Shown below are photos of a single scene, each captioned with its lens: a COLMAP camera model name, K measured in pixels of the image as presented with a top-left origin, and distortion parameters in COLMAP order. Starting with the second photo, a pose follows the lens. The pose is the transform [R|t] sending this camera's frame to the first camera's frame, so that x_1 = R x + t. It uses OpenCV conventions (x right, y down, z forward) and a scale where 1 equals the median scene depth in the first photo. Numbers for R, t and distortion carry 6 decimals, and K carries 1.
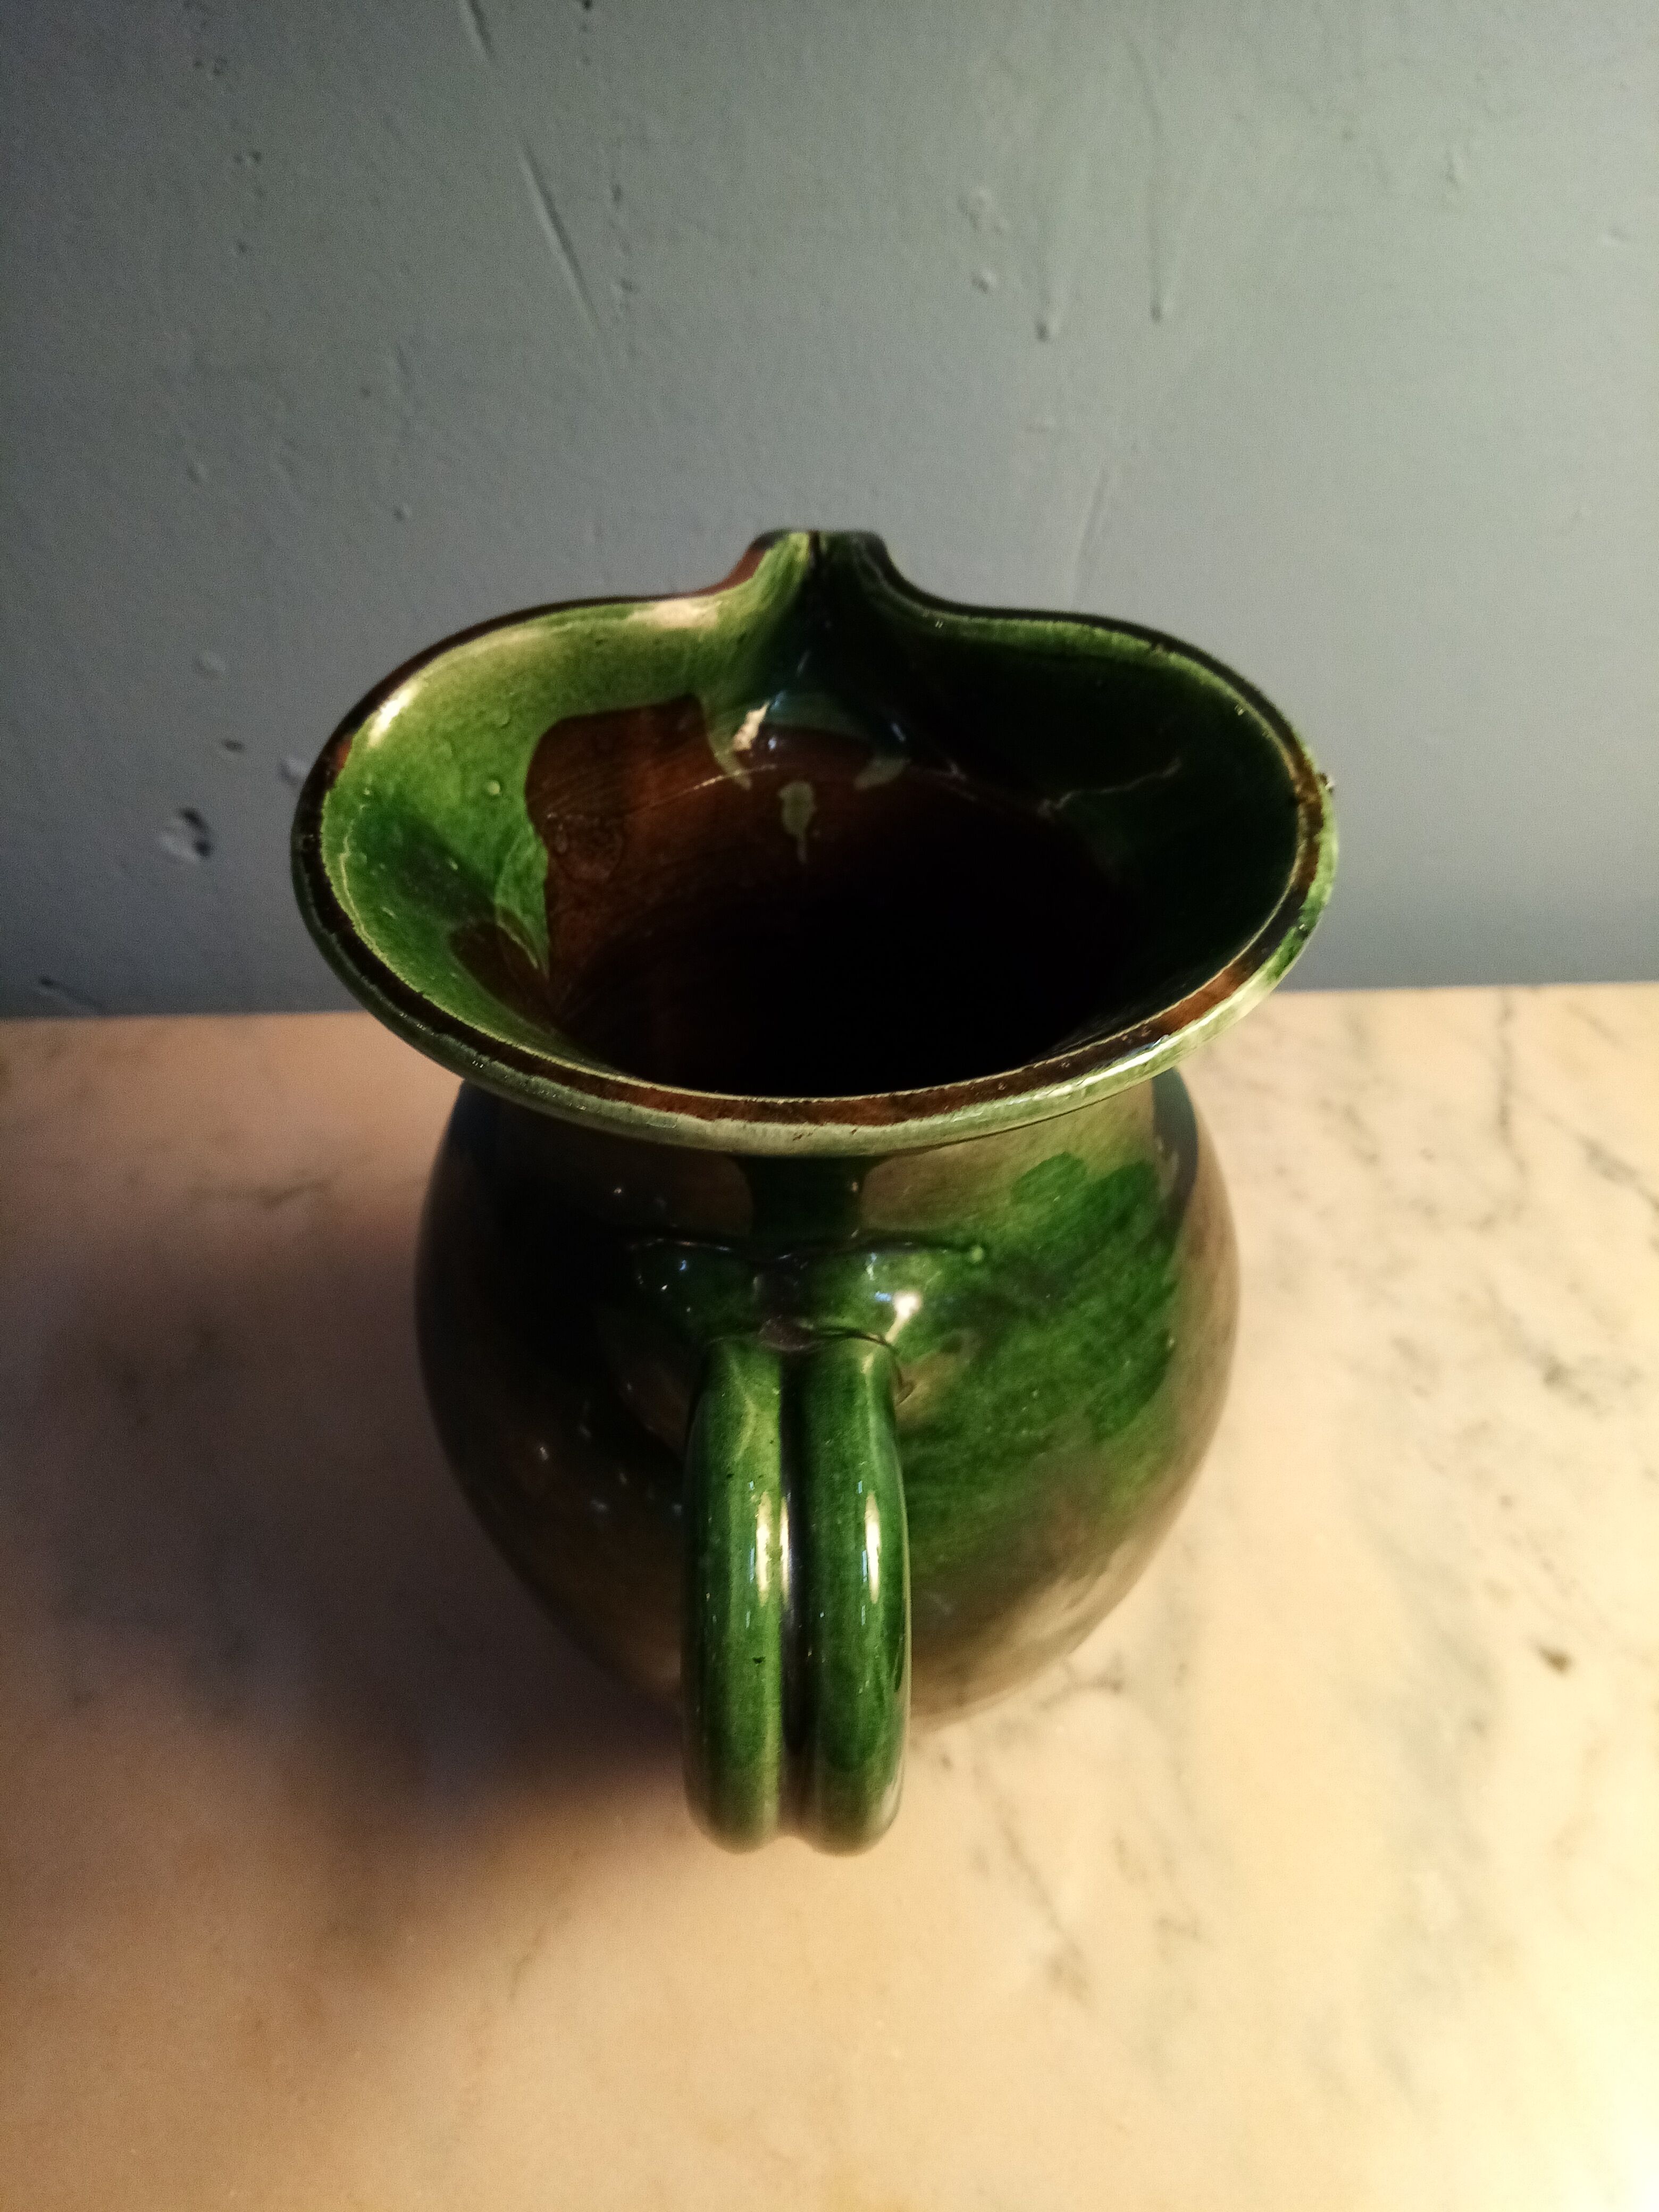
lens RADIAL K [[1795.1, 0, 833.5], [0, 1795.1, 1102.6], [0, 0, 1]] dist [0.032191, -0.095200]
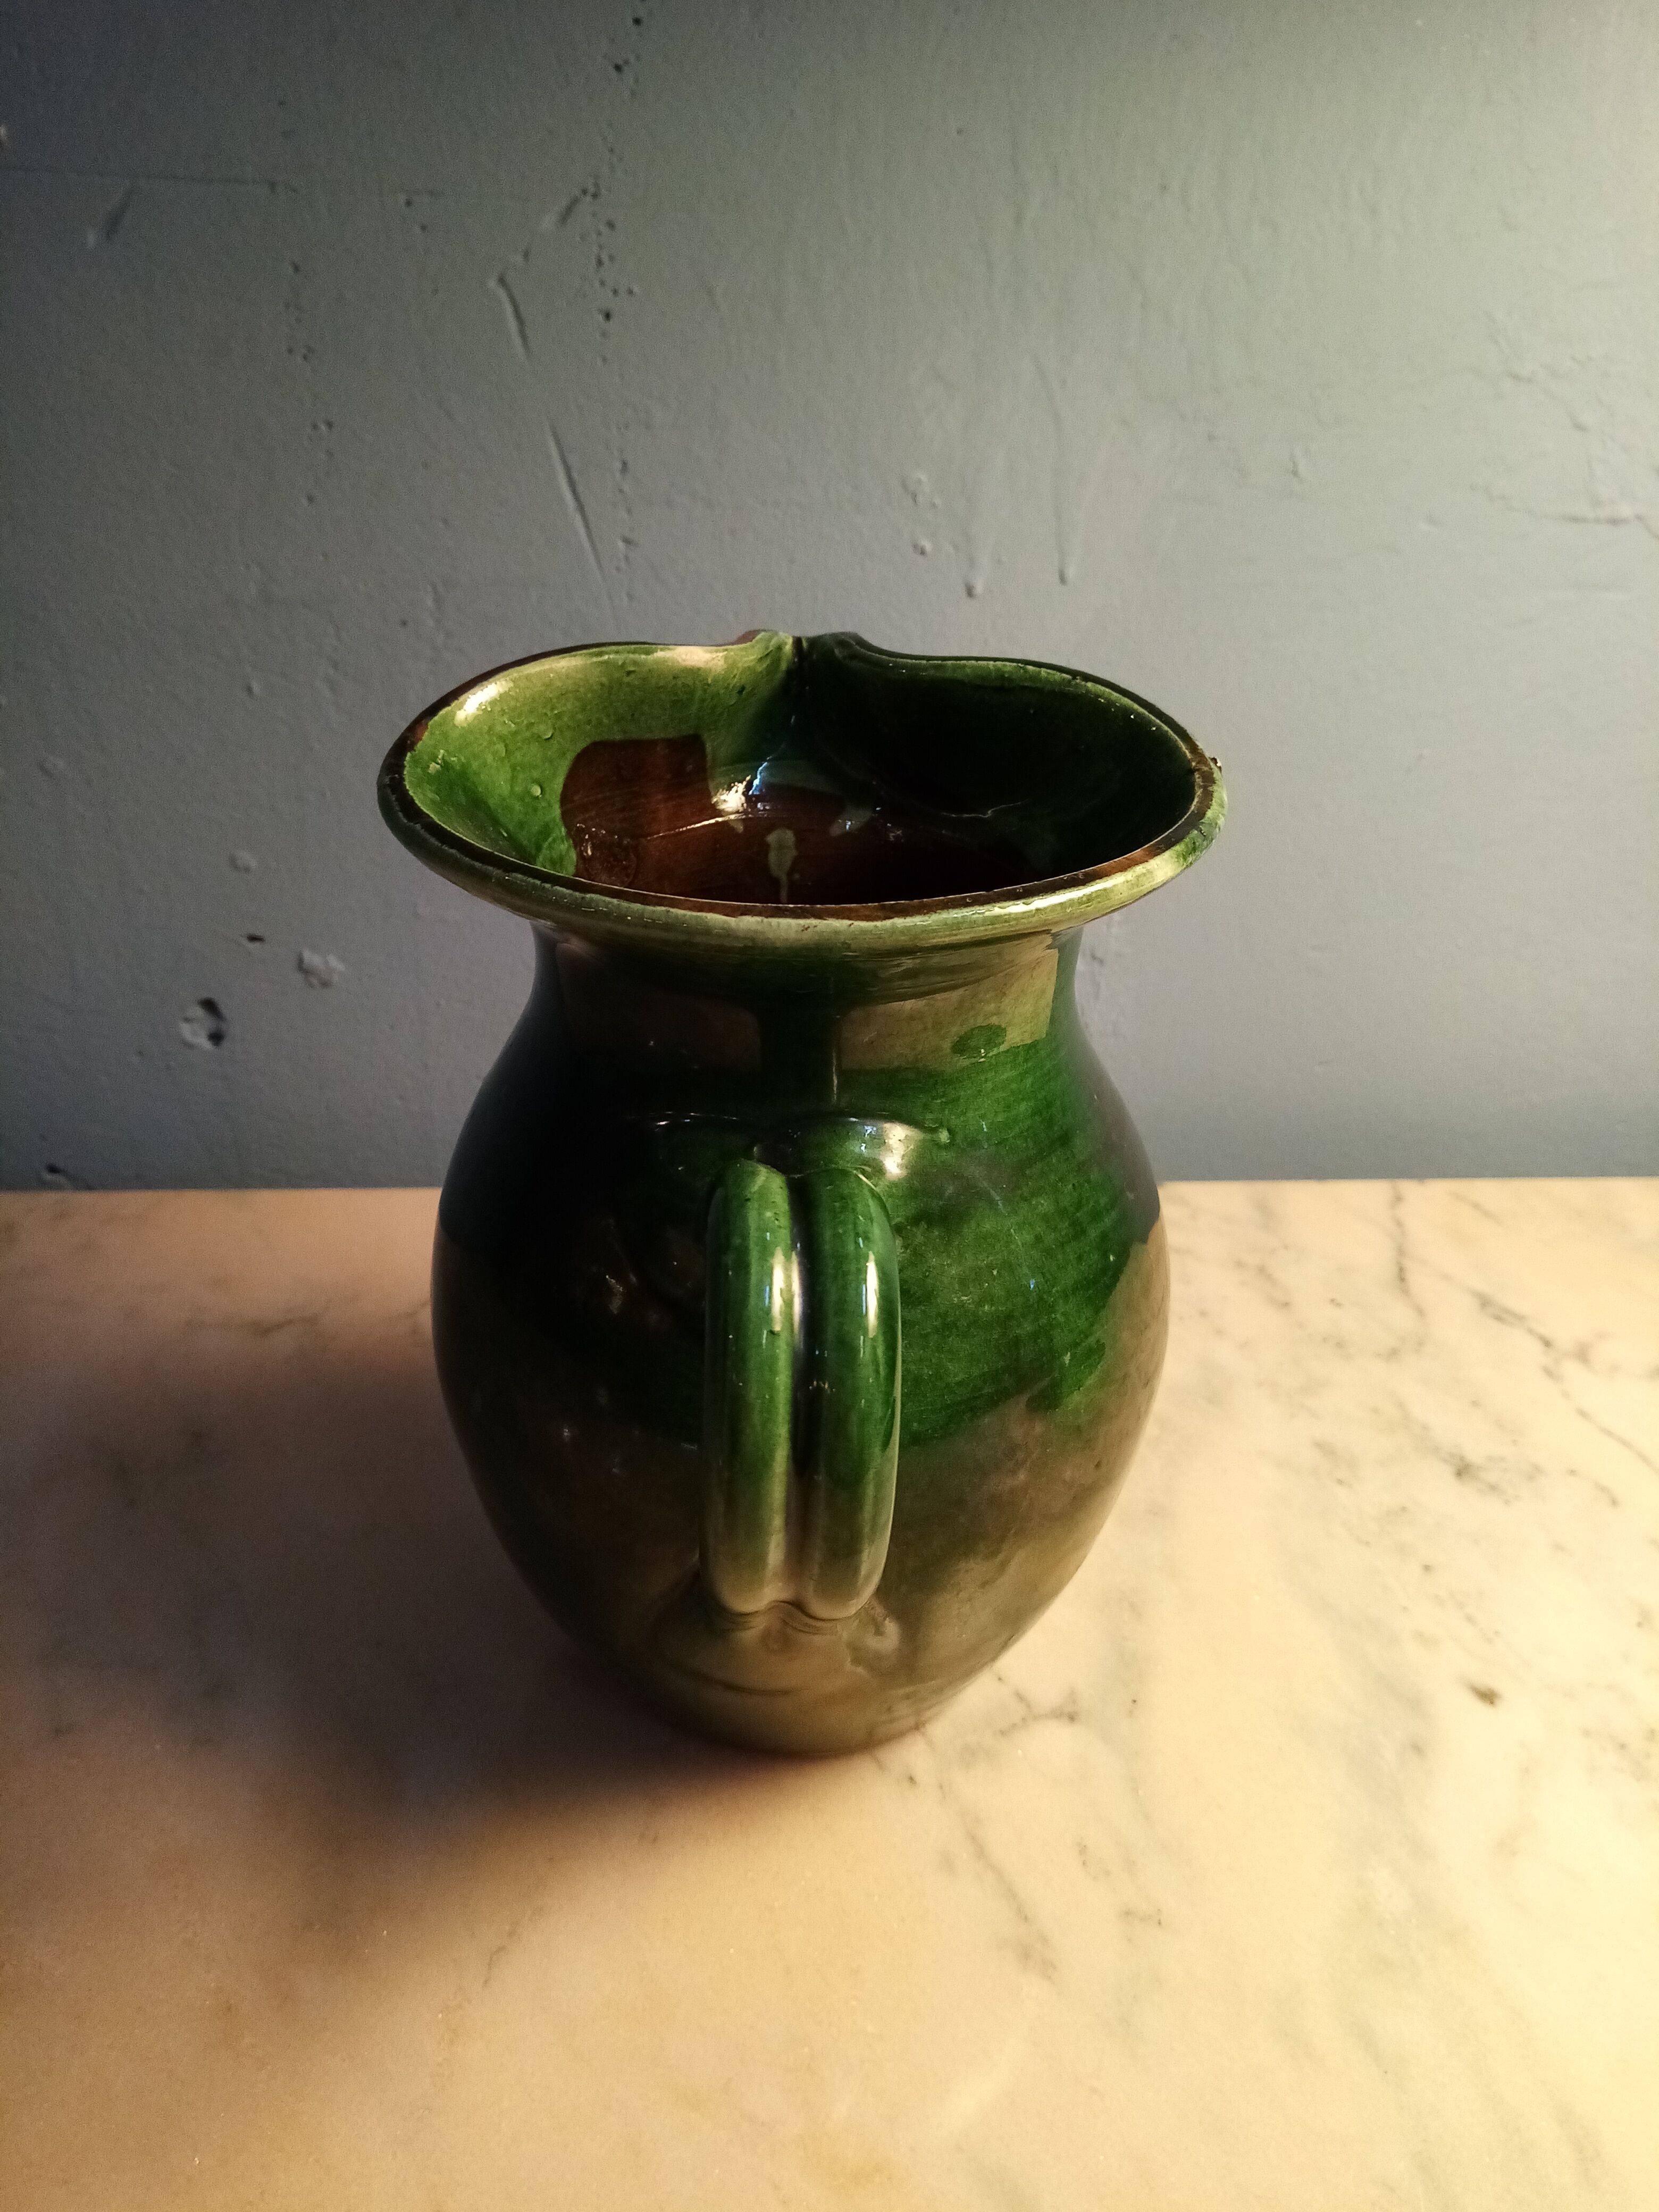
lens RADIAL K [[1793.3, 0, 834.6], [0, 1793.3, 1135.7], [0, 0, 1]] dist [0.055046, -0.133110]
pose [[0.998936, 0.008230, 0.045387, -0.033790], [0.003430, 0.967979, -0.251009, 0.288264], [-0.046000, 0.250897, 0.966920, -0.097677]]
